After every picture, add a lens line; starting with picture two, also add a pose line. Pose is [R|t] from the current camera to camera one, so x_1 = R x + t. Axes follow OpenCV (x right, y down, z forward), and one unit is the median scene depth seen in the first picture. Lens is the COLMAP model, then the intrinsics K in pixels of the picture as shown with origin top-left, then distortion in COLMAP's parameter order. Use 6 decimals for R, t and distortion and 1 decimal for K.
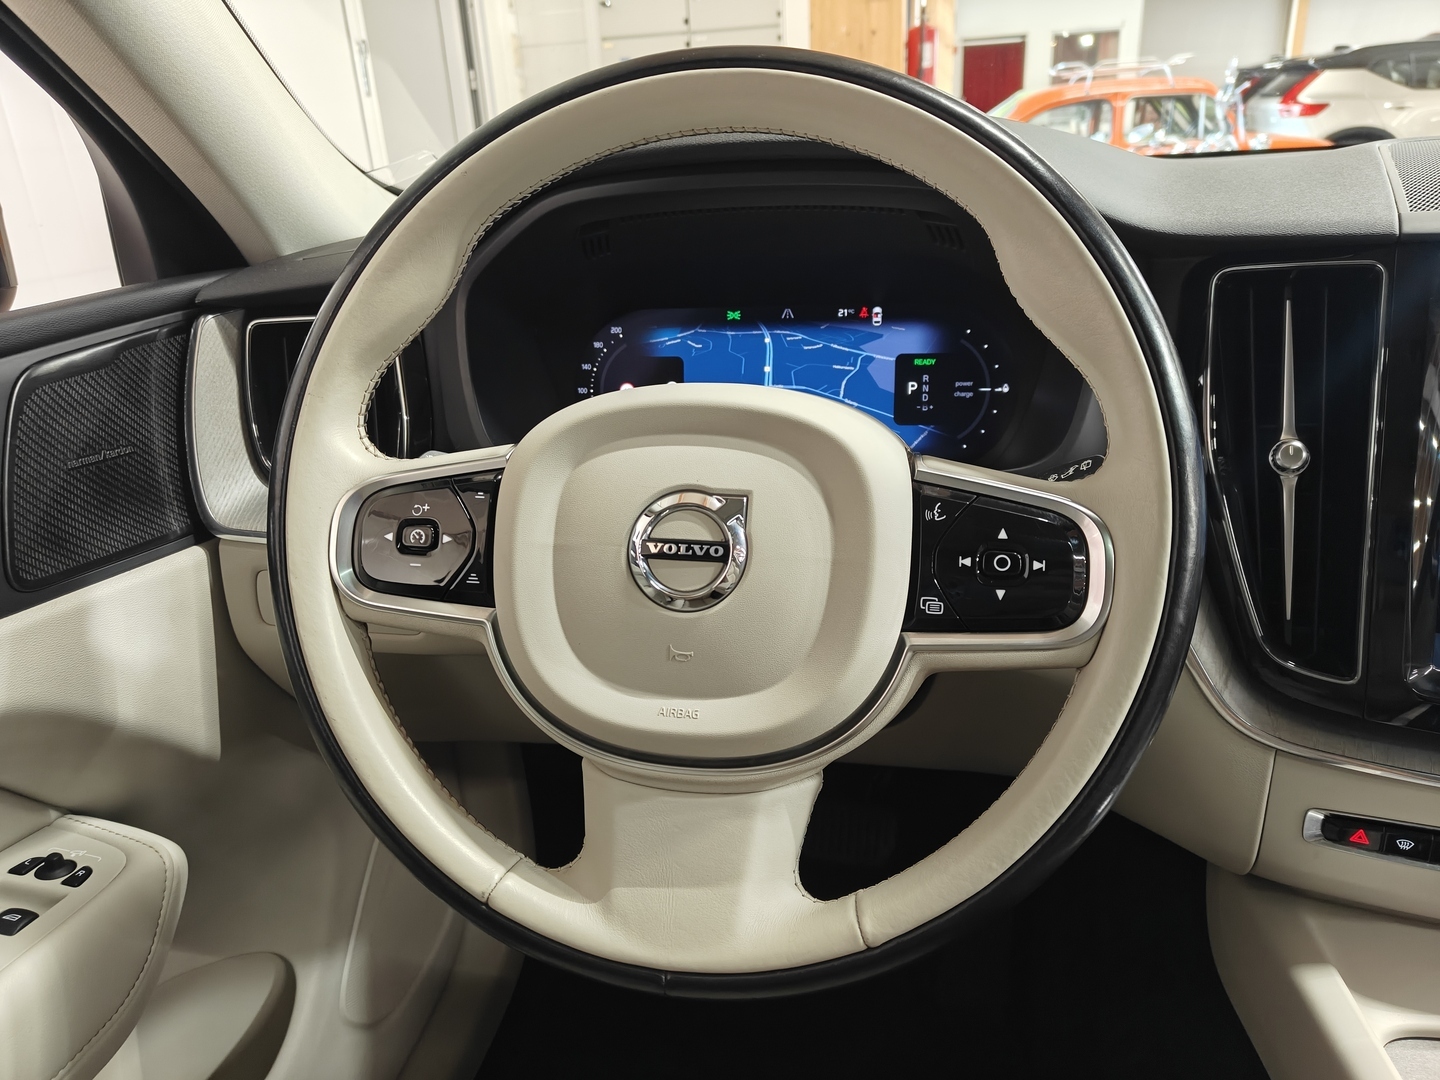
lens RADIAL K [[1012.3, 0, 723.3], [0, 1012.3, 537.5], [0, 0, 1]] dist [0.003522, -0.005150]
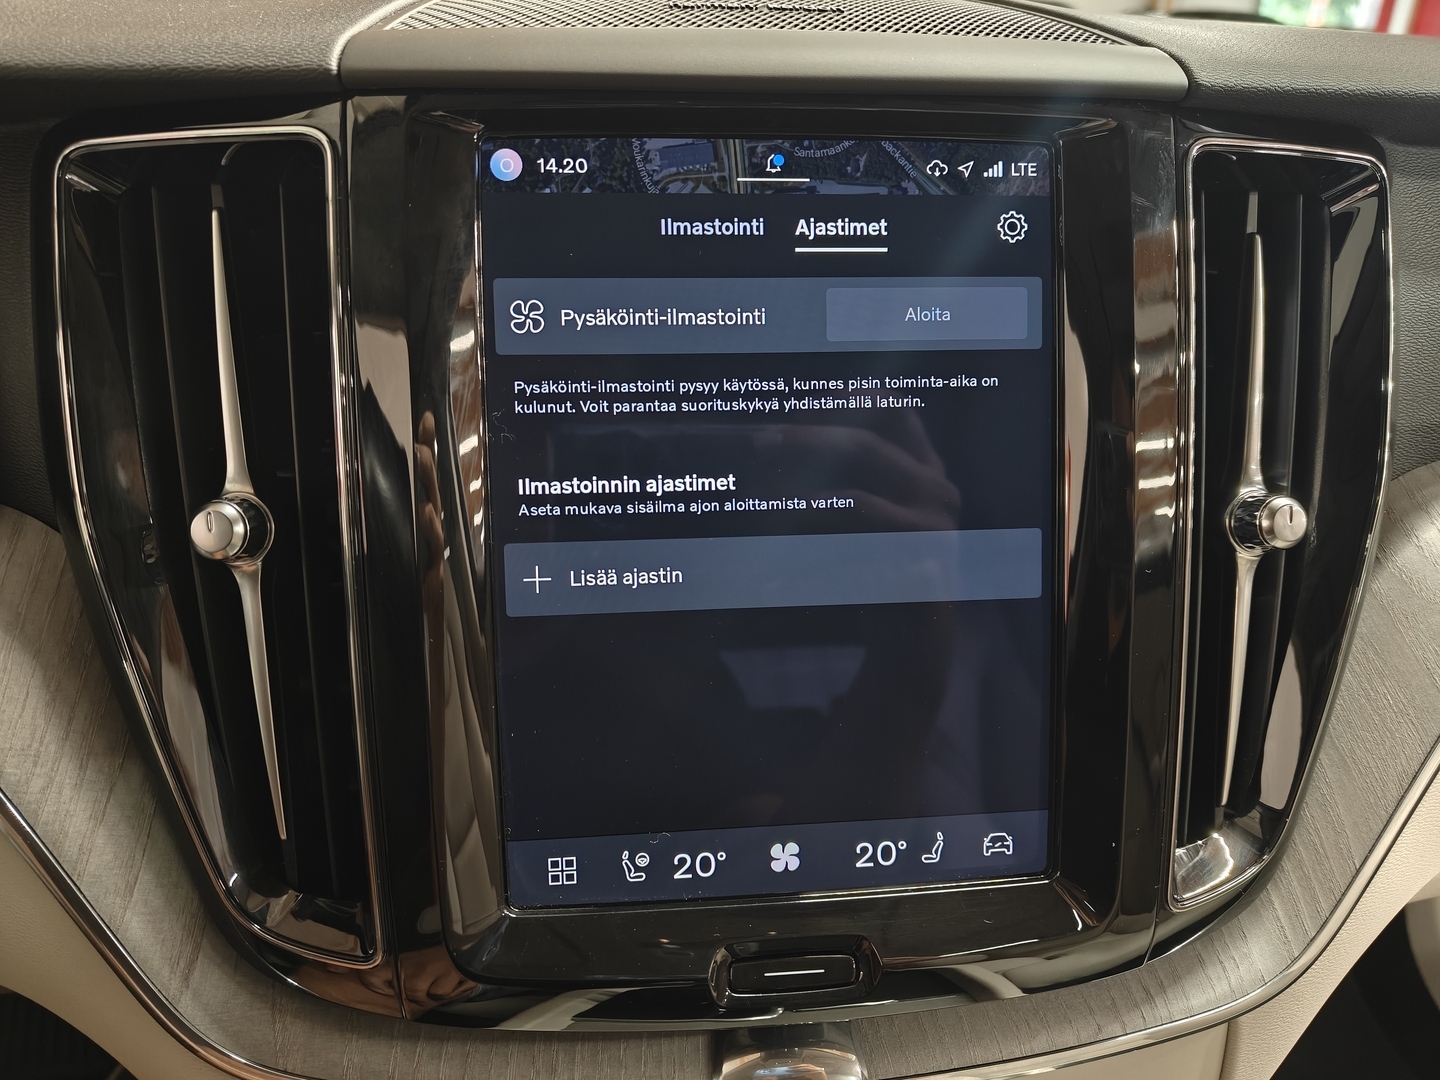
lens RADIAL K [[1008.3, 0, 721.6], [0, 1008.3, 539.2], [0, 0, 1]] dist [0.000733, 0.000289]
pose [[0.910072, -0.113438, 0.398623, 0.617012], [0.089650, 0.992923, 0.077887, -0.098511], [-0.404637, -0.035146, 0.913802, 0.476885]]
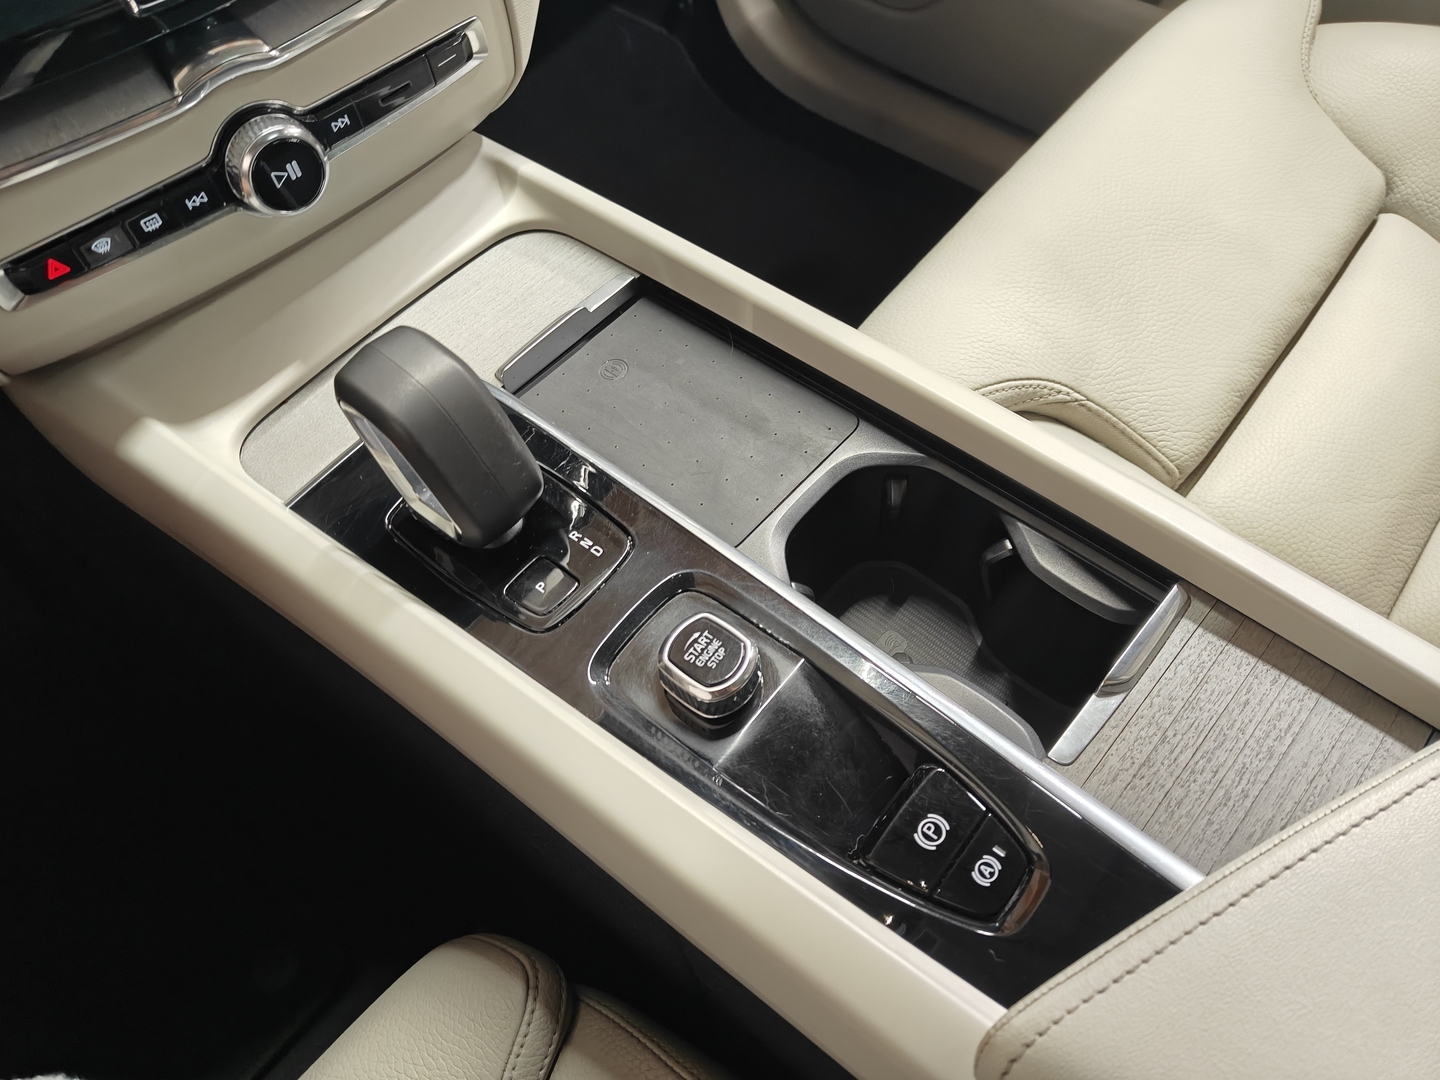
lens RADIAL K [[987.8, 0, 699.3], [0, 987.8, 539.7], [0, 0, 1]] dist [-0.003816, -0.002621]
pose [[0.481173, -0.729732, 0.485761, 0.366993], [0.331725, 0.664490, 0.669636, 0.095926], [-0.811438, -0.161071, 0.561805, 0.149926]]
